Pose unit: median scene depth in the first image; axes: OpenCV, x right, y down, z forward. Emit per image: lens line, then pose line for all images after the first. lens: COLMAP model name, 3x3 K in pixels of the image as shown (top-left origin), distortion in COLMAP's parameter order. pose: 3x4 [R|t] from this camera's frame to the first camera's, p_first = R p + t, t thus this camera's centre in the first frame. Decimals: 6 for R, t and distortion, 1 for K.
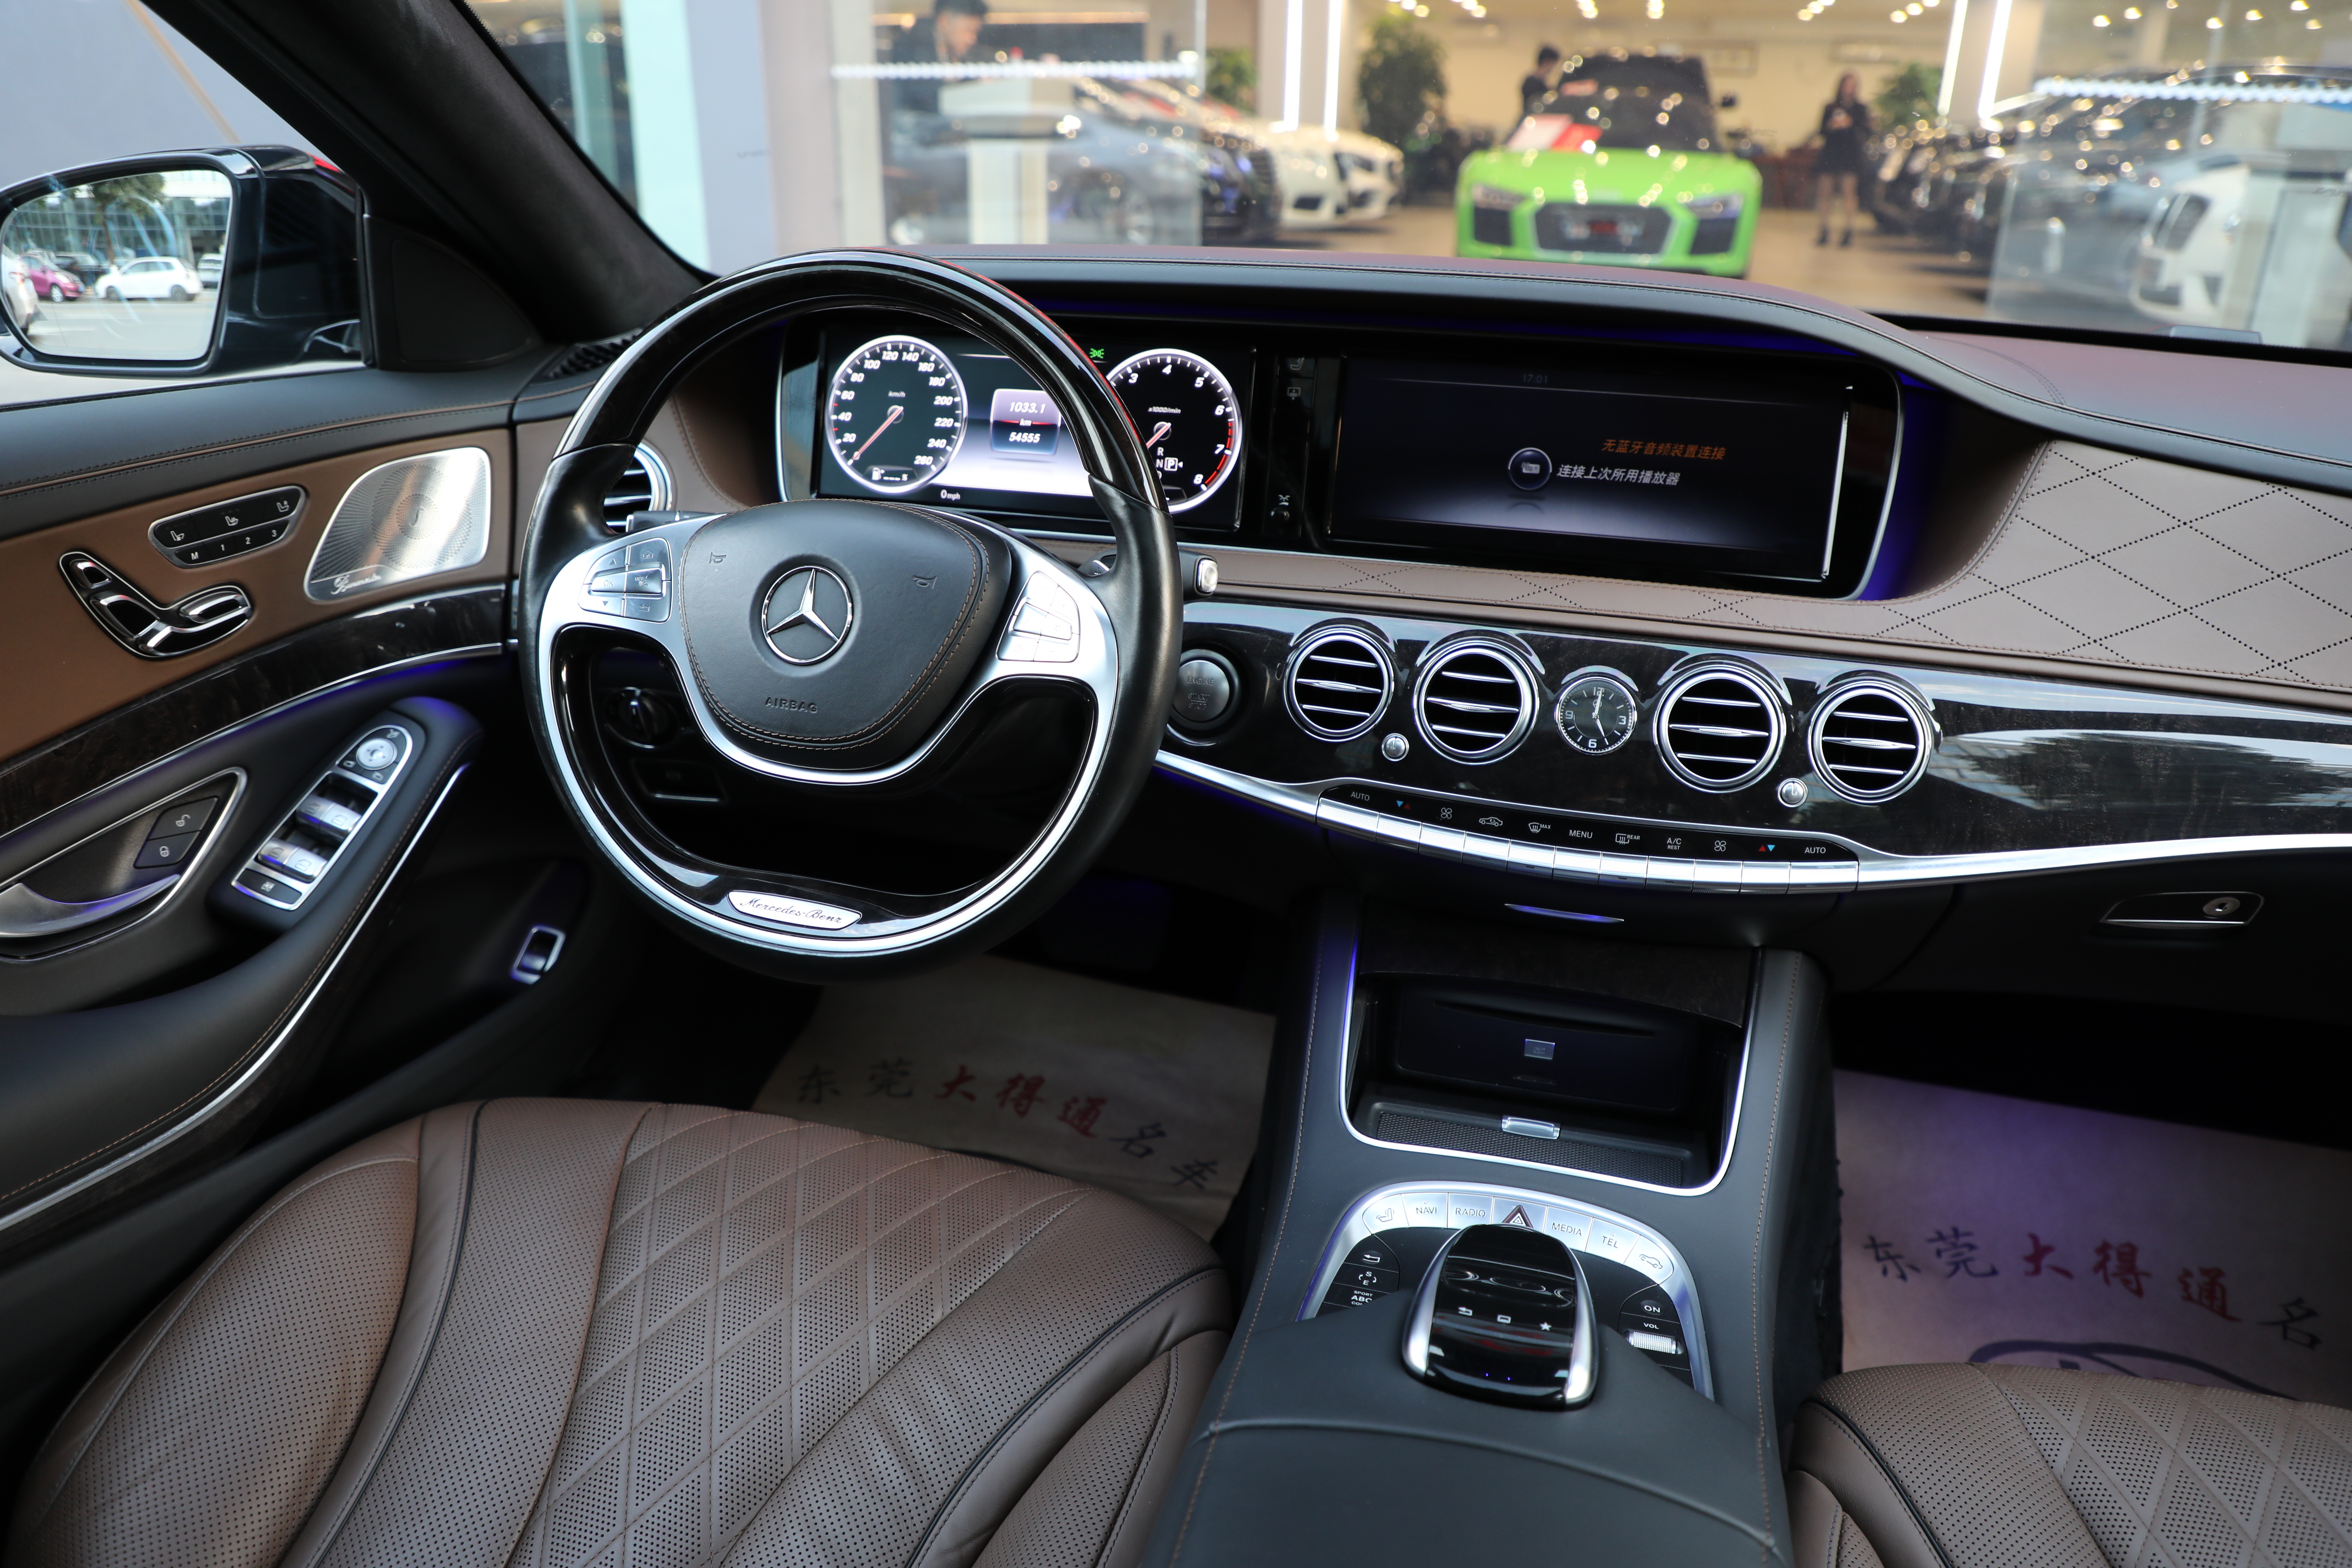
lens RADIAL K [[1575.4, 0, 1201.6], [0, 1575.4, 796.1], [0, 0, 1]] dist [-0.091450, 0.046019]
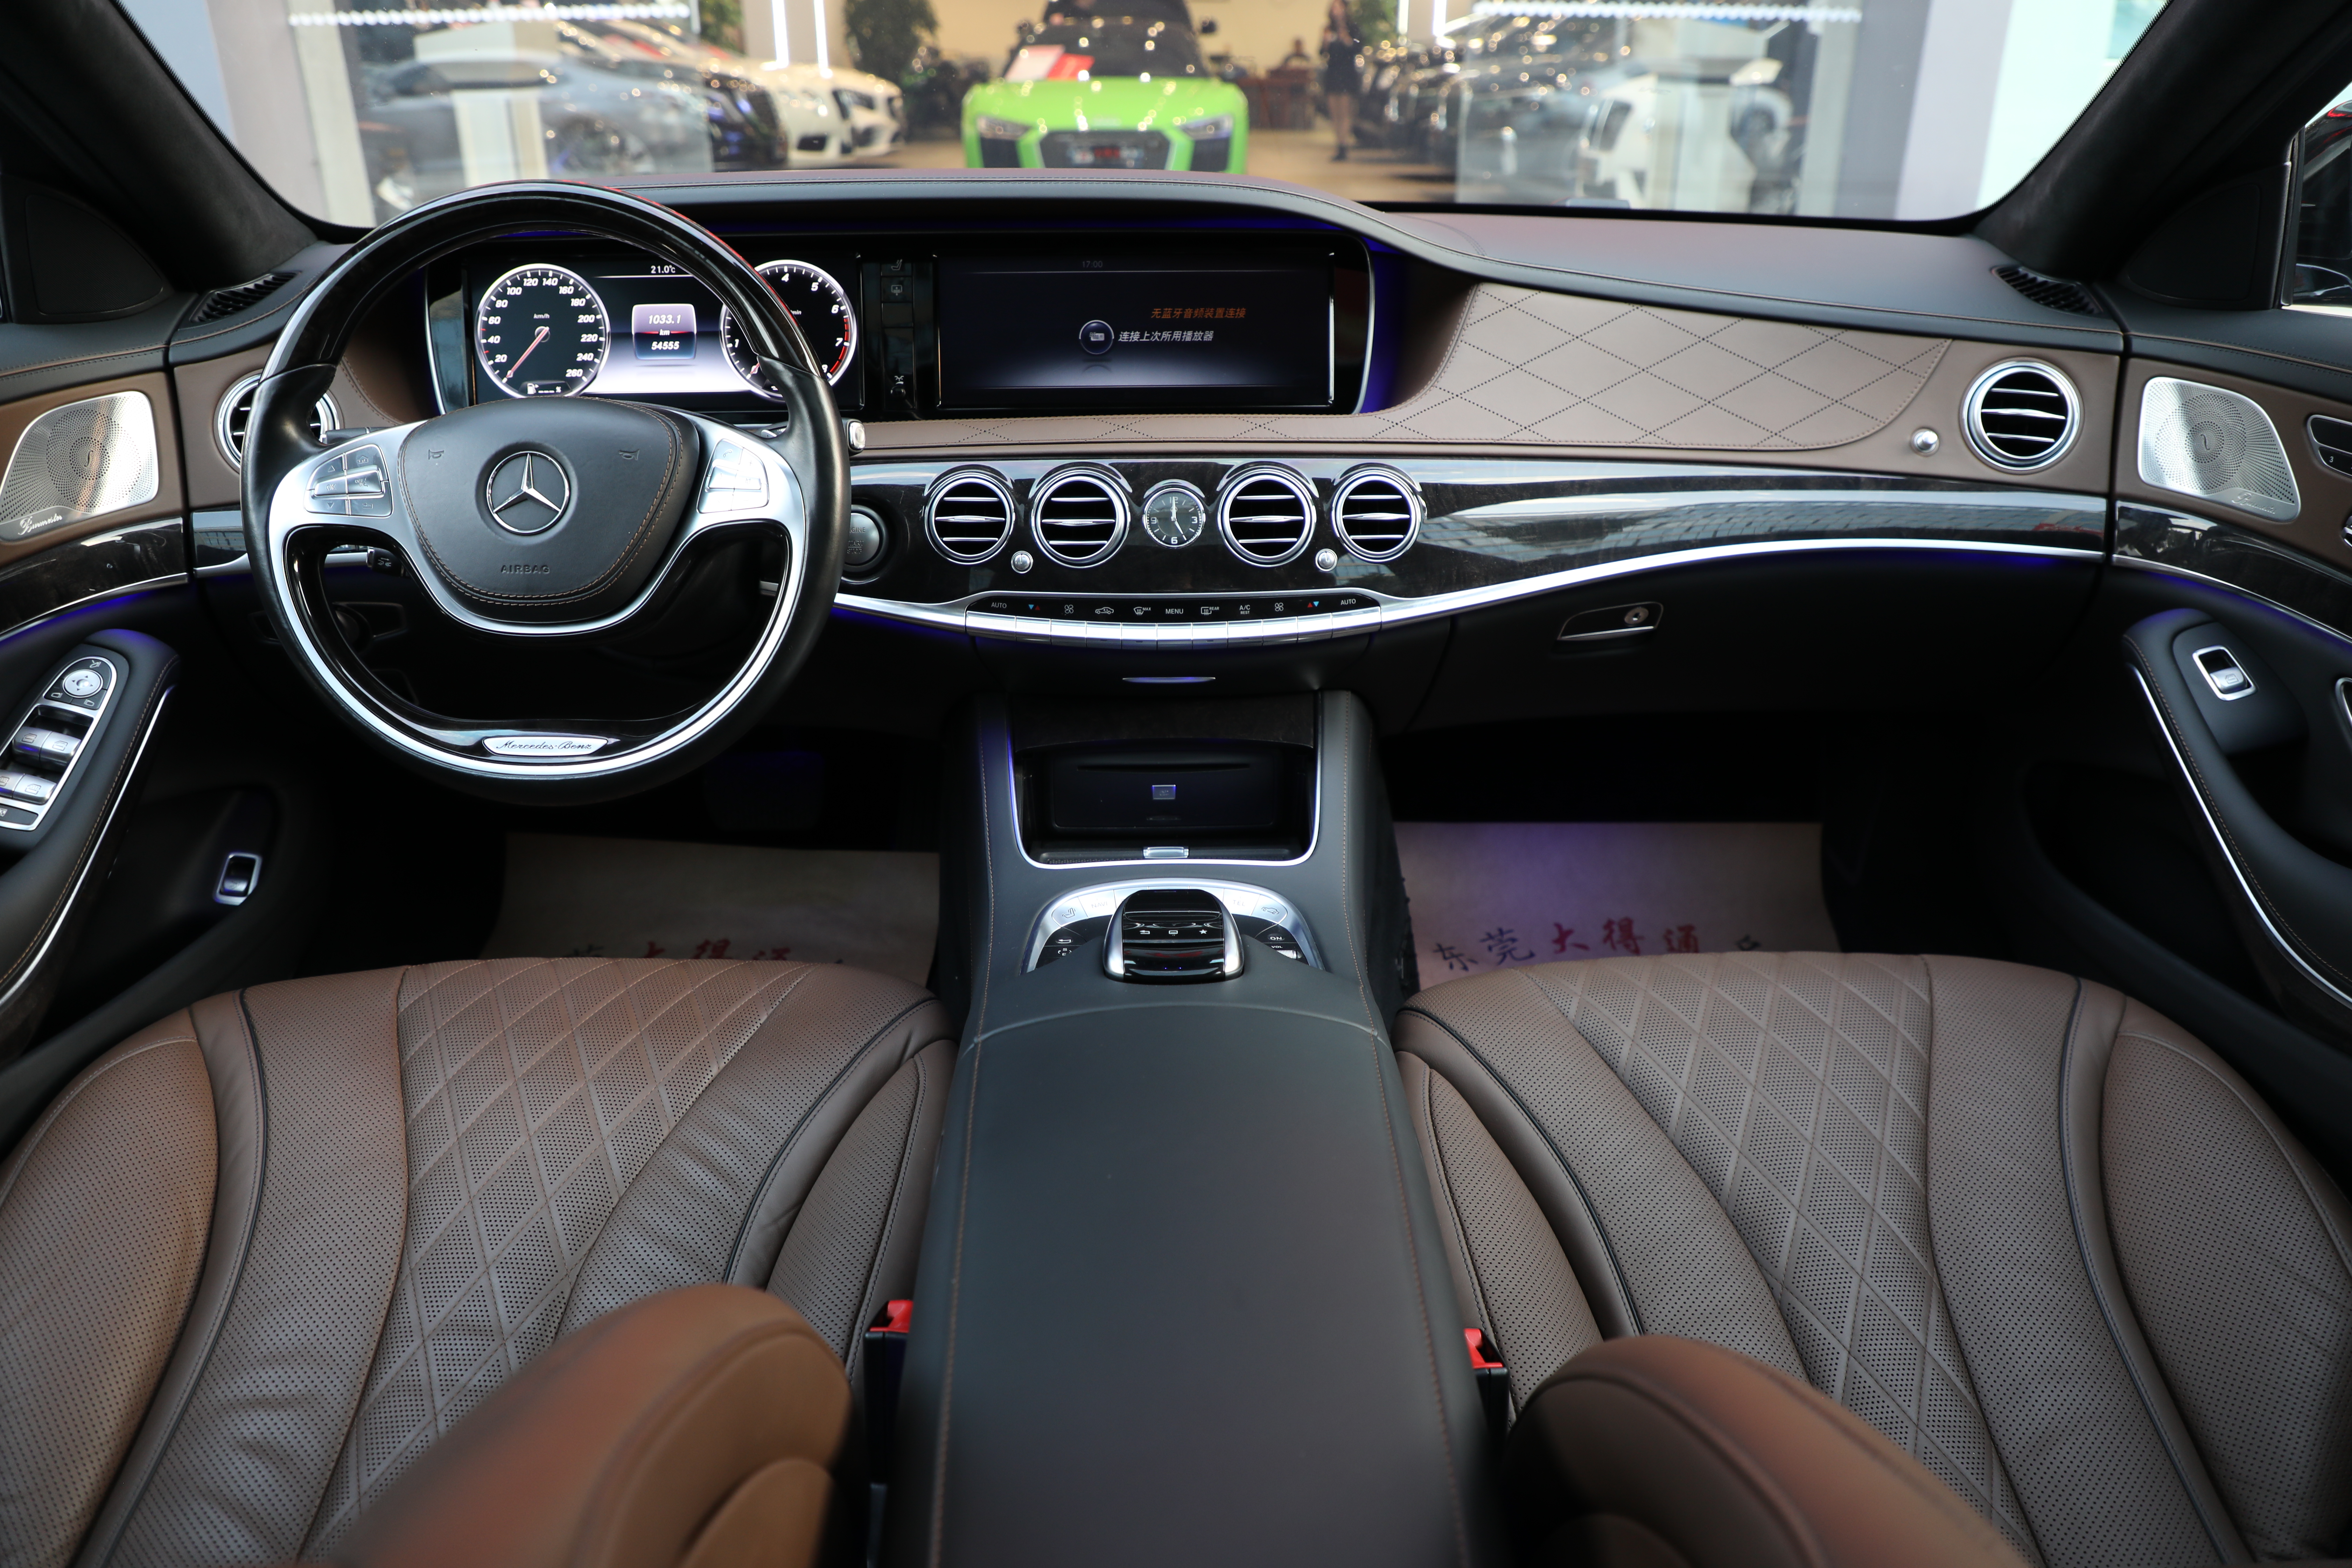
lens RADIAL K [[1575.4, 0, 1201.6], [0, 1575.4, 796.1], [0, 0, 1]] dist [-0.091450, 0.046019]
pose [[0.955537, -0.137204, 0.261006, -0.080738], [0.127413, 0.990370, 0.054158, 0.090850], [-0.265924, -0.018495, 0.963817, -0.217306]]
